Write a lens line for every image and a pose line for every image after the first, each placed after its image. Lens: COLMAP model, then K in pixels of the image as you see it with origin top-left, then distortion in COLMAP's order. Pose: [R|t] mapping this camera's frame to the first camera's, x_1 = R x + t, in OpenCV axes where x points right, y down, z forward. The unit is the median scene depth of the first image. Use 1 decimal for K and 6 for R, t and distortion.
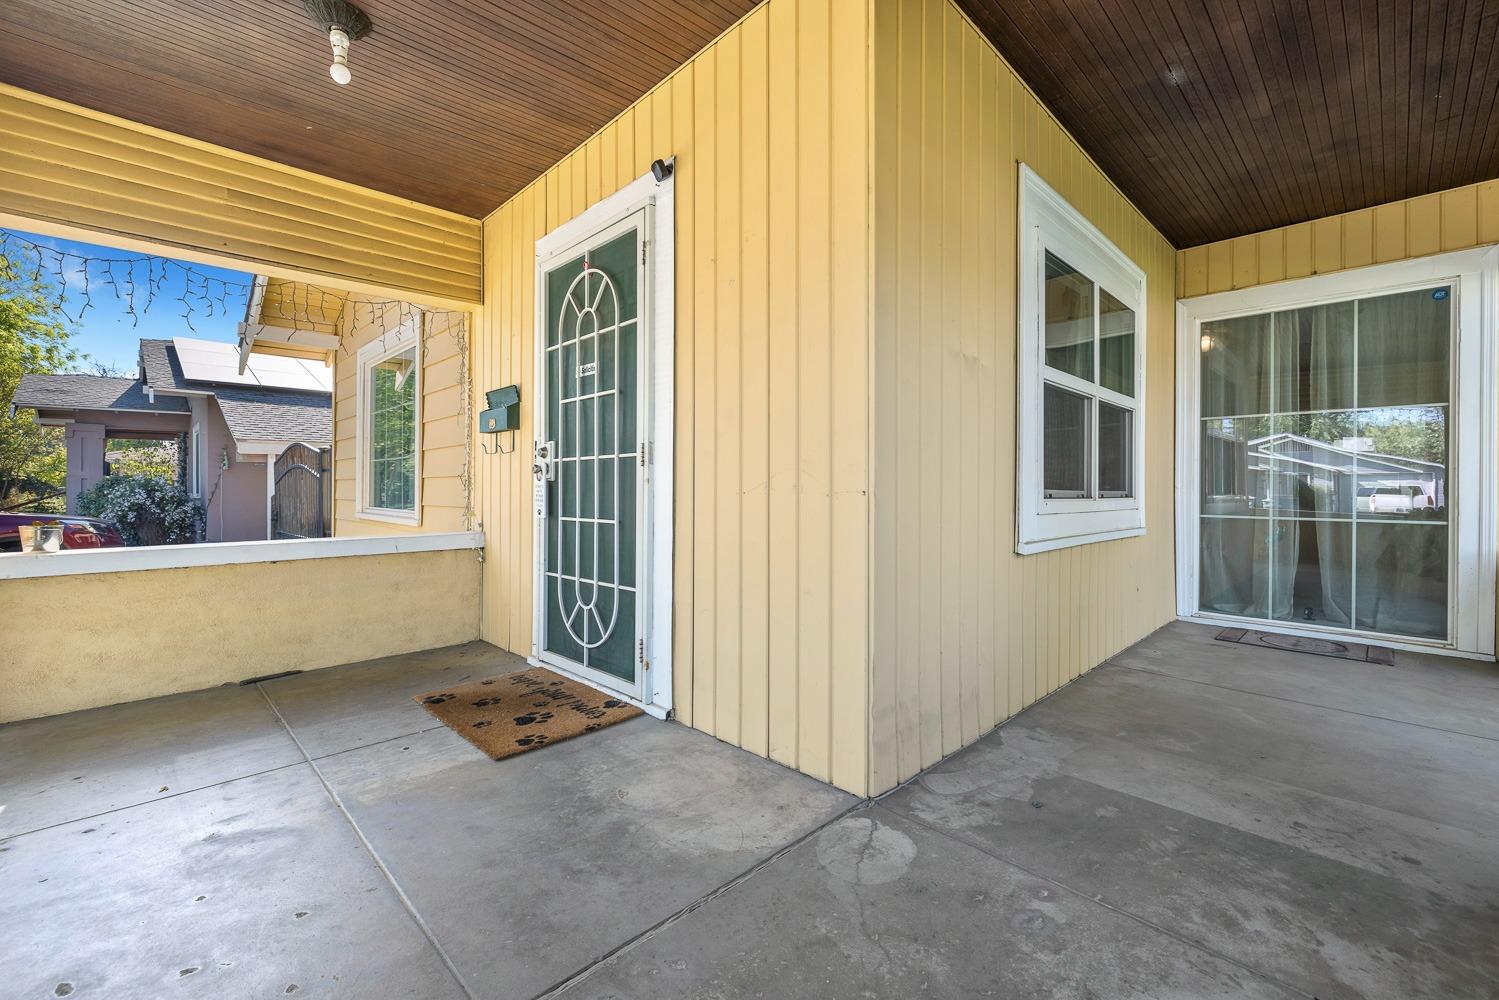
lens RADIAL K [[630.3, 0, 751.0], [0, 630.3, 491.2], [0, 0, 1]] dist [0.001113, -0.000095]
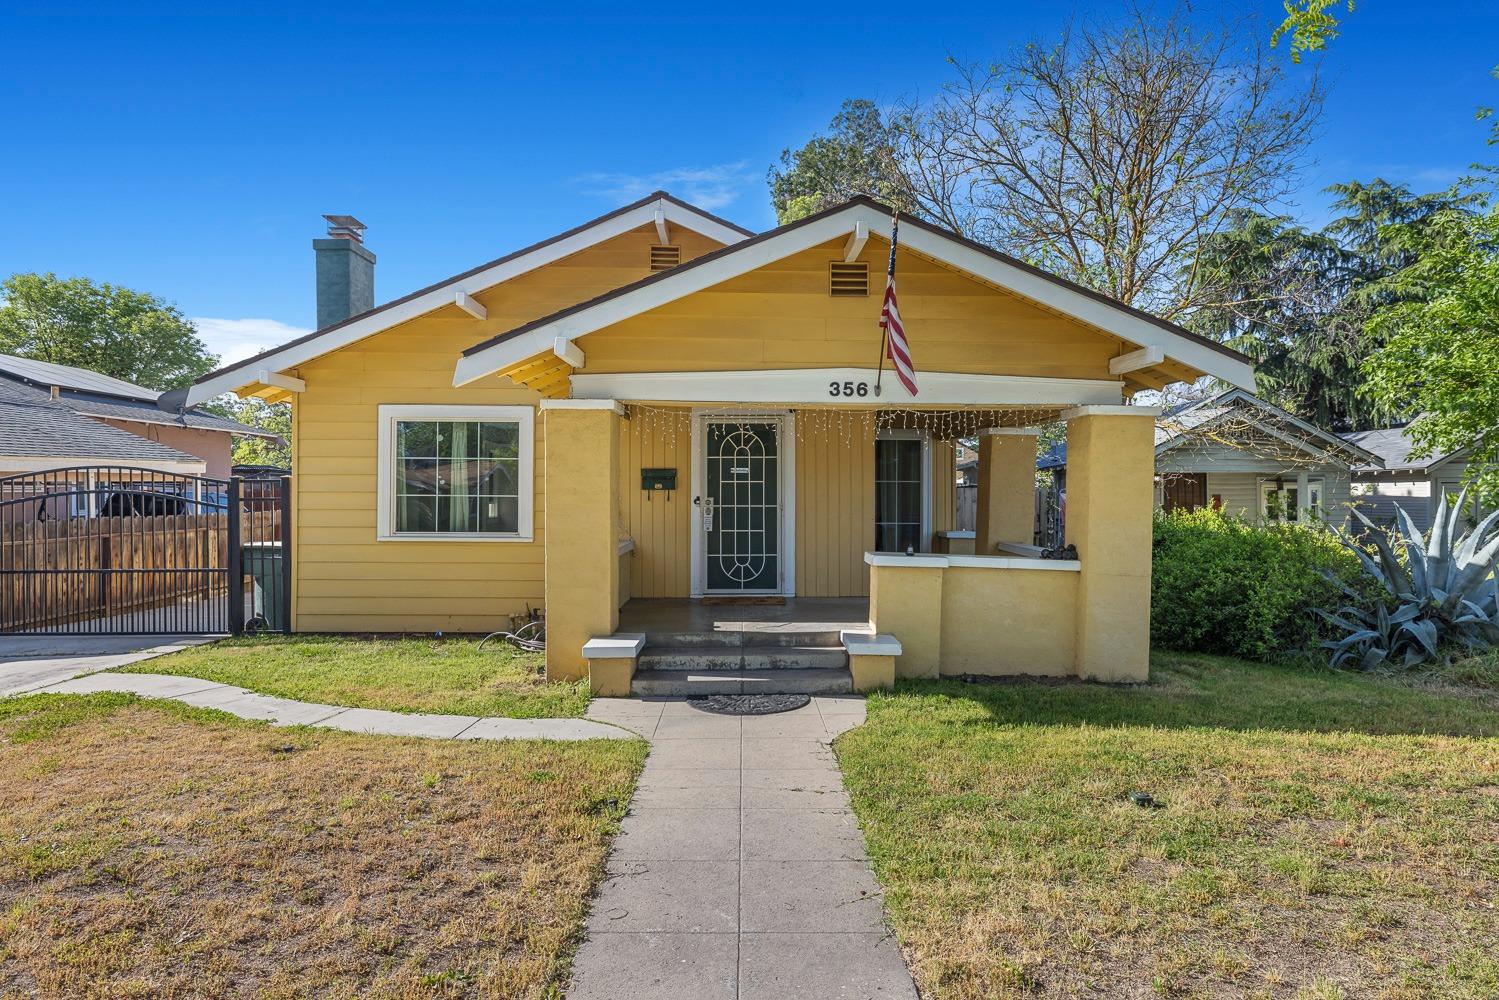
lens RADIAL K [[893.7, 0, 751.1], [0, 893.7, 496.4], [0, 0, 1]] dist [-0.000171, -0.002060]
pose [[0.691129, -0.002833, 0.722726, -2.955708], [0.000368, 0.999994, 0.003568, -0.108951], [-0.722731, -0.002200, 0.691126, -1.558809]]
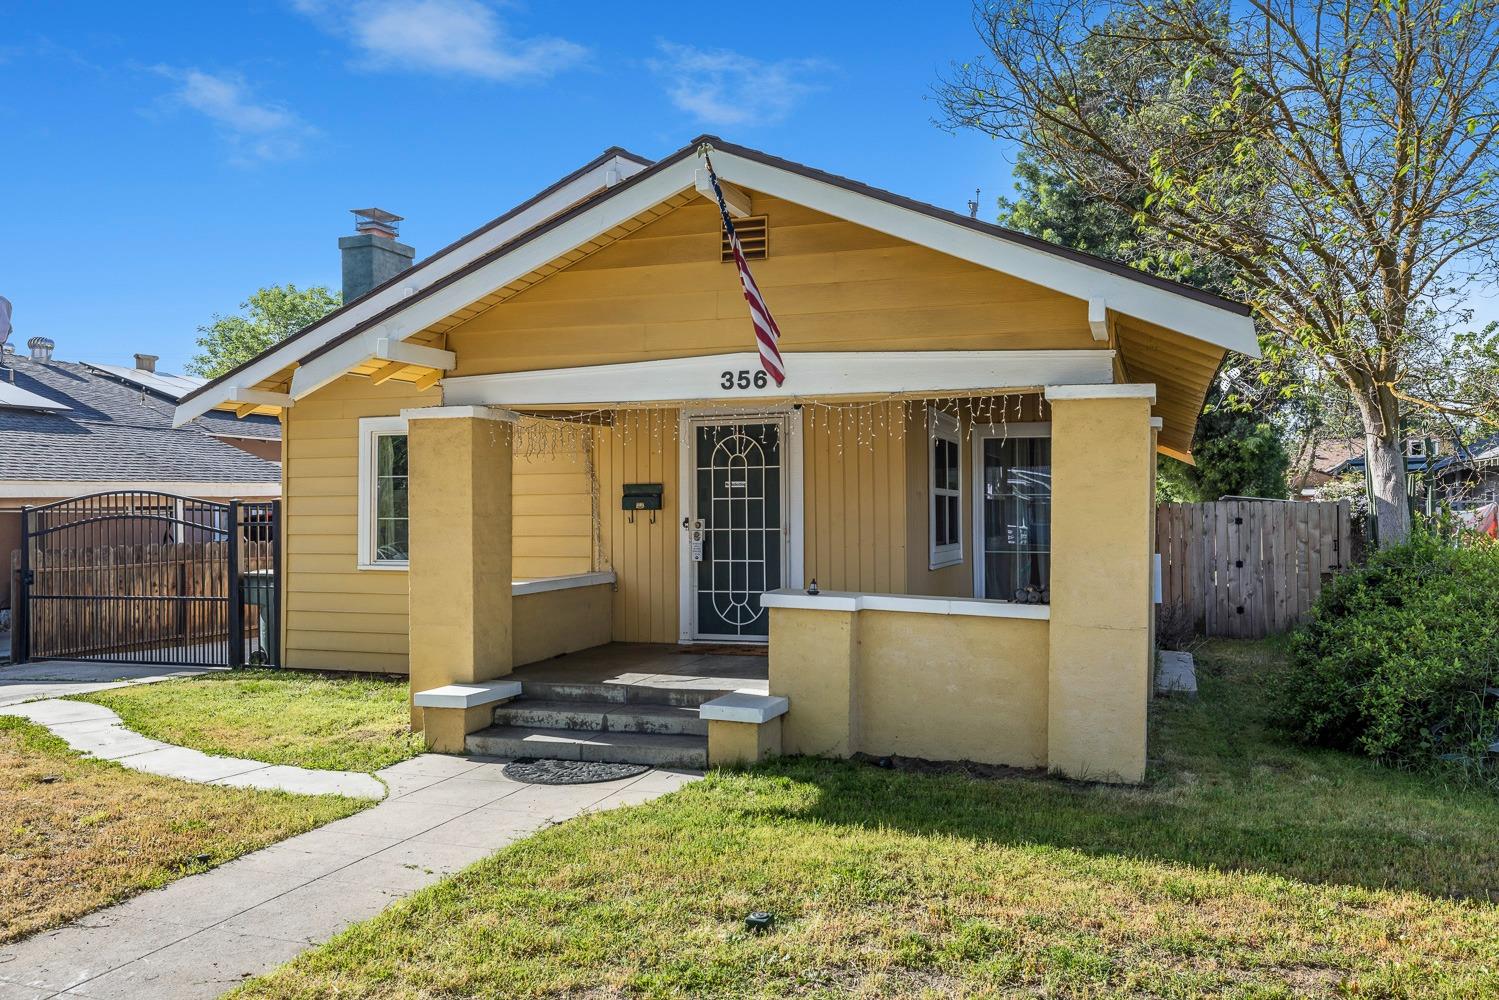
lens RADIAL K [[1172.5, 0, 746.6], [0, 1172.5, 498.6], [0, 0, 1]] dist [0.003363, 0.000616]
pose [[0.901301, -0.002414, 0.433187, -1.928494], [0.008771, 0.999881, -0.012678, -0.107629], [-0.433105, 0.015226, 0.901215, -2.450325]]
